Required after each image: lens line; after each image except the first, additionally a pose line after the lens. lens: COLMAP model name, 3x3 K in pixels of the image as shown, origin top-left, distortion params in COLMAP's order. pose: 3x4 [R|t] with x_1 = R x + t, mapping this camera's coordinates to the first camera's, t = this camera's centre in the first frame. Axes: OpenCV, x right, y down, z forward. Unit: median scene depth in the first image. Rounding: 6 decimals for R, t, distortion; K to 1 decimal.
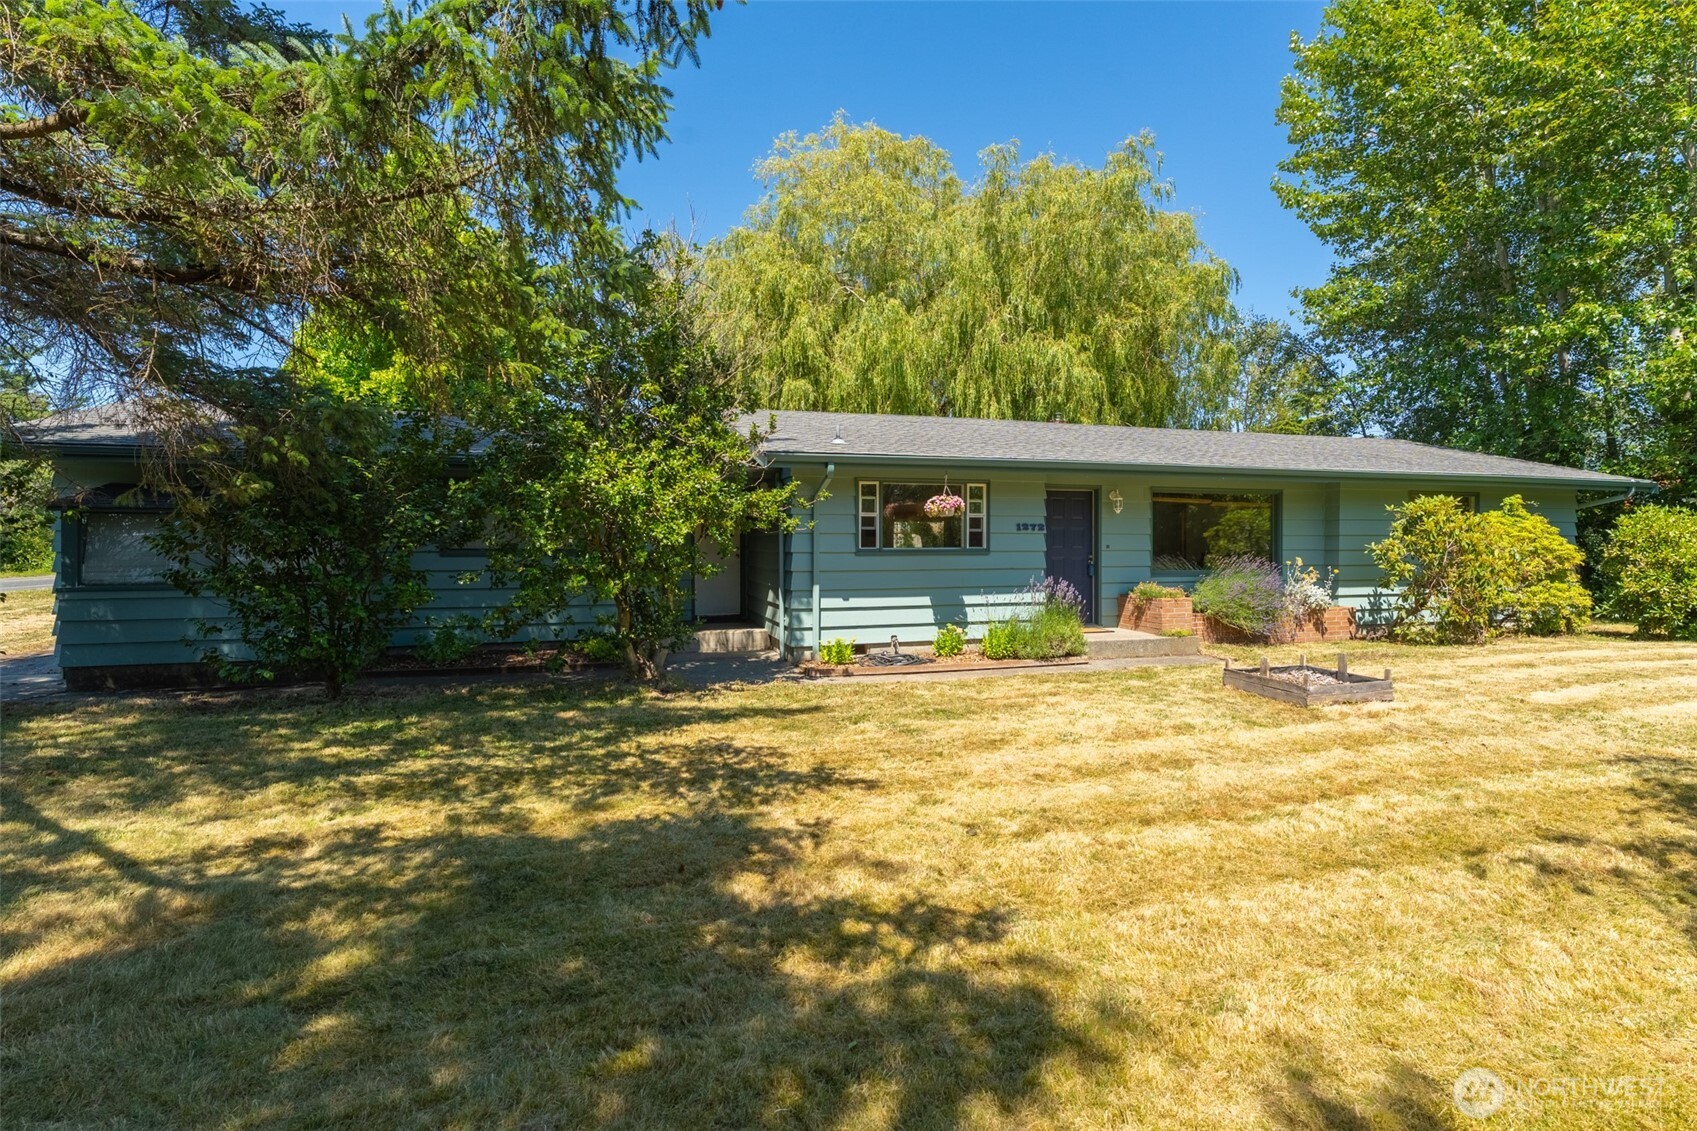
lens RADIAL K [[763.0, 0, 843.1], [0, 763.0, 559.9], [0, 0, 1]] dist [-0.003068, -0.000176]
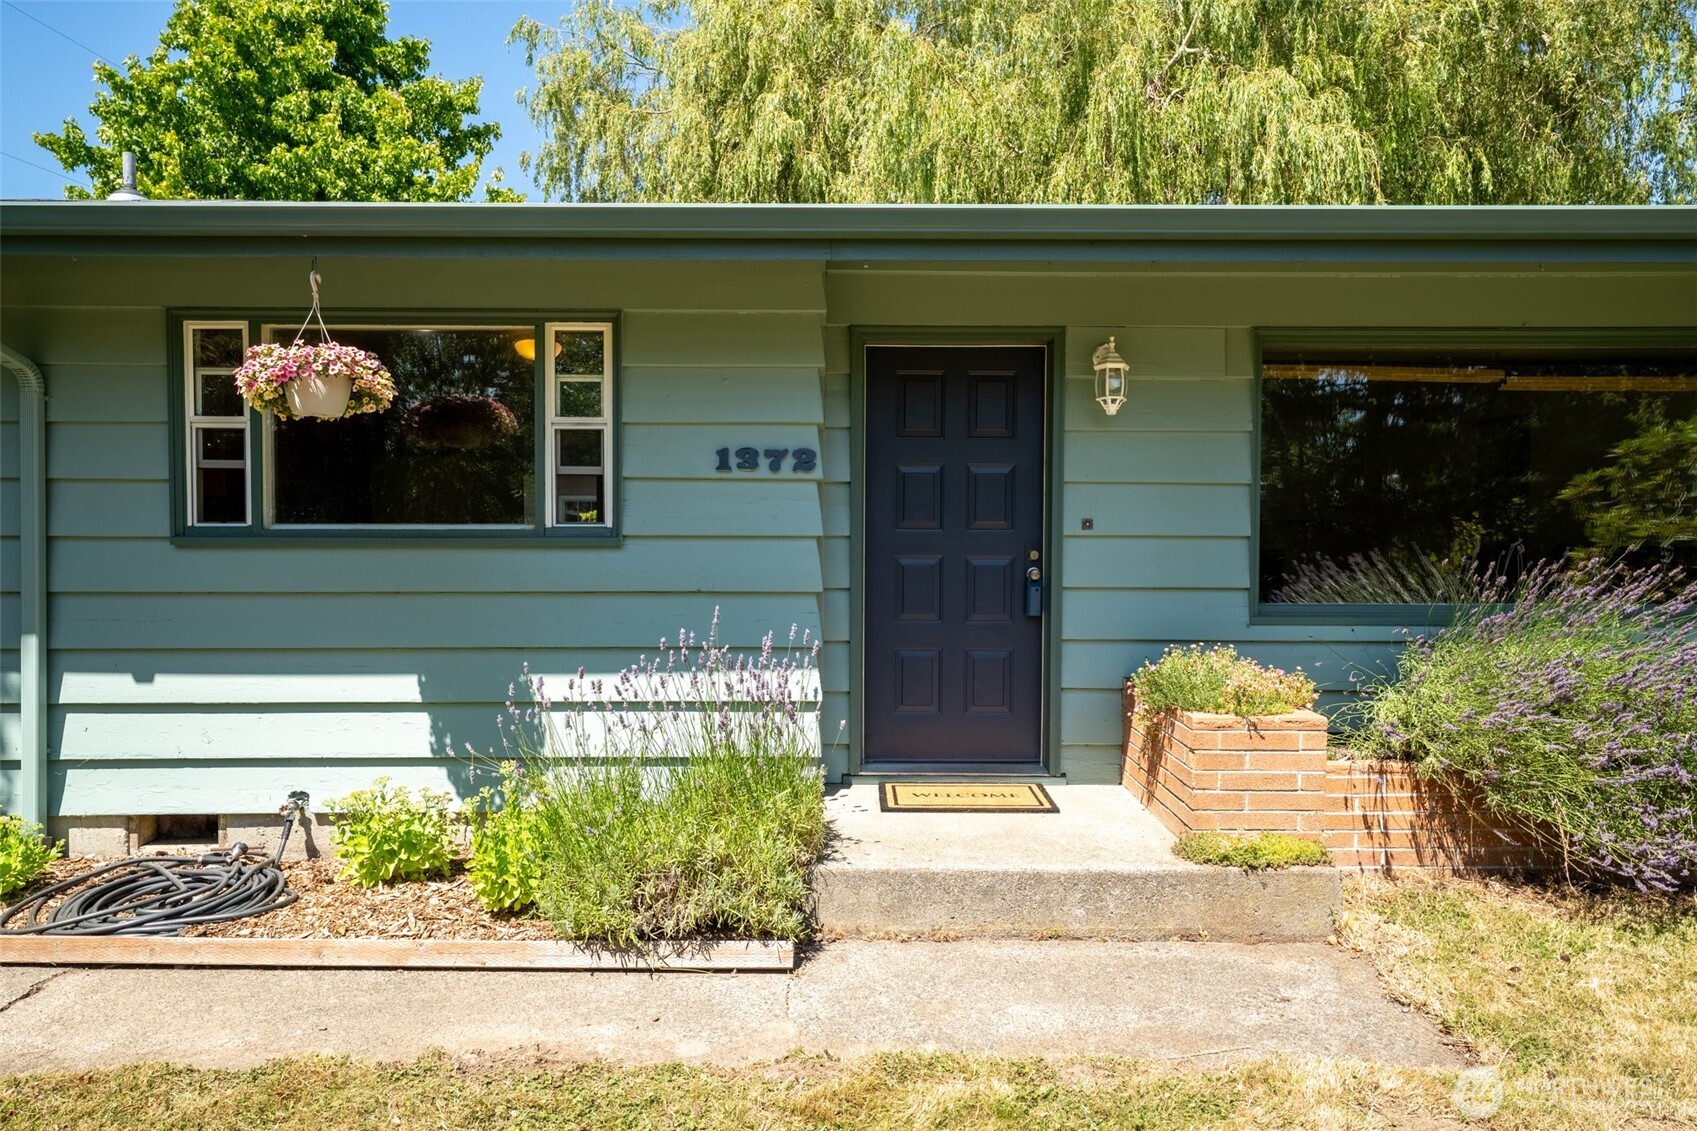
lens RADIAL K [[1038.7, 0, 851.9], [0, 1038.7, 563.2], [0, 0, 1]] dist [0.009472, -0.001522]
pose [[0.961440, 0.013553, -0.274681, 0.397091], [-0.009047, 0.999803, 0.017663, -0.008578], [0.274866, -0.014497, 0.961373, 0.606940]]
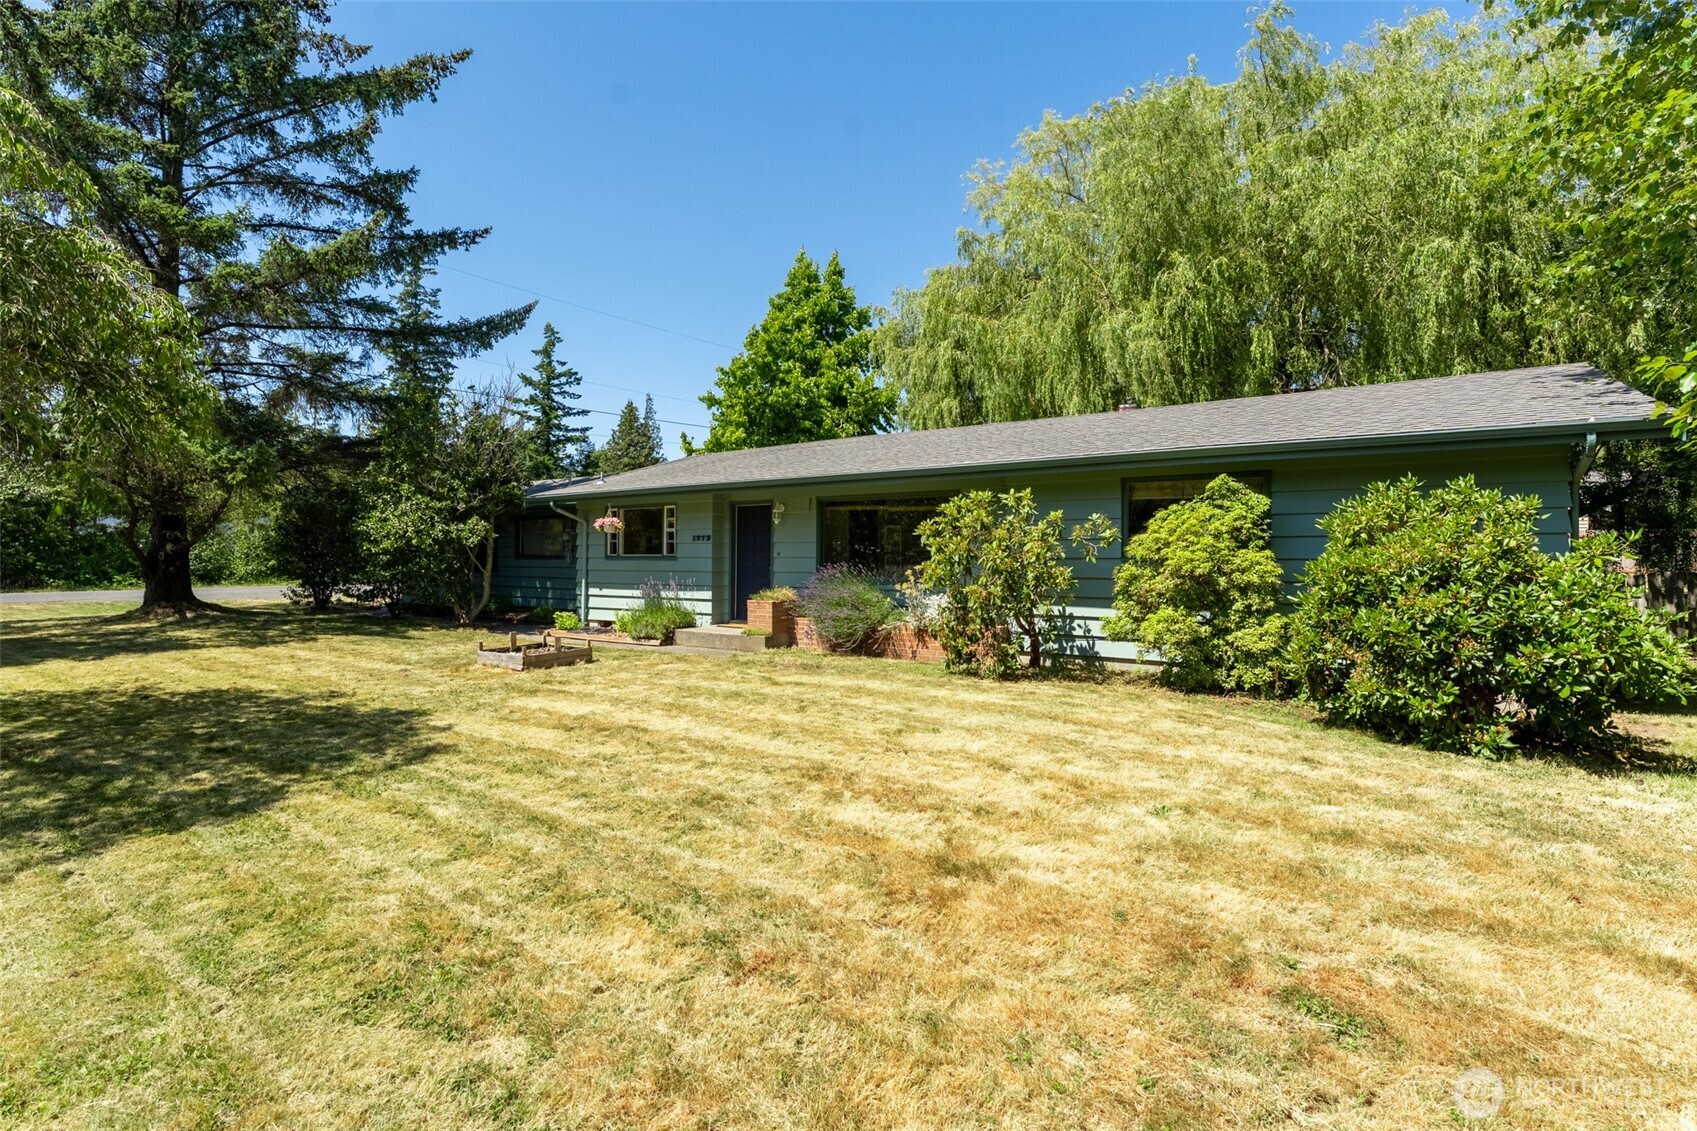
lens RADIAL K [[741.4, 0, 852.4], [0, 741.4, 561.7], [0, 0, 1]] dist [0.001509, 0.000117]
pose [[0.652398, 0.009995, -0.757811, 1.326158], [-0.010932, 0.999933, 0.003777, -0.012104], [0.757798, 0.005821, 0.652463, 0.401029]]
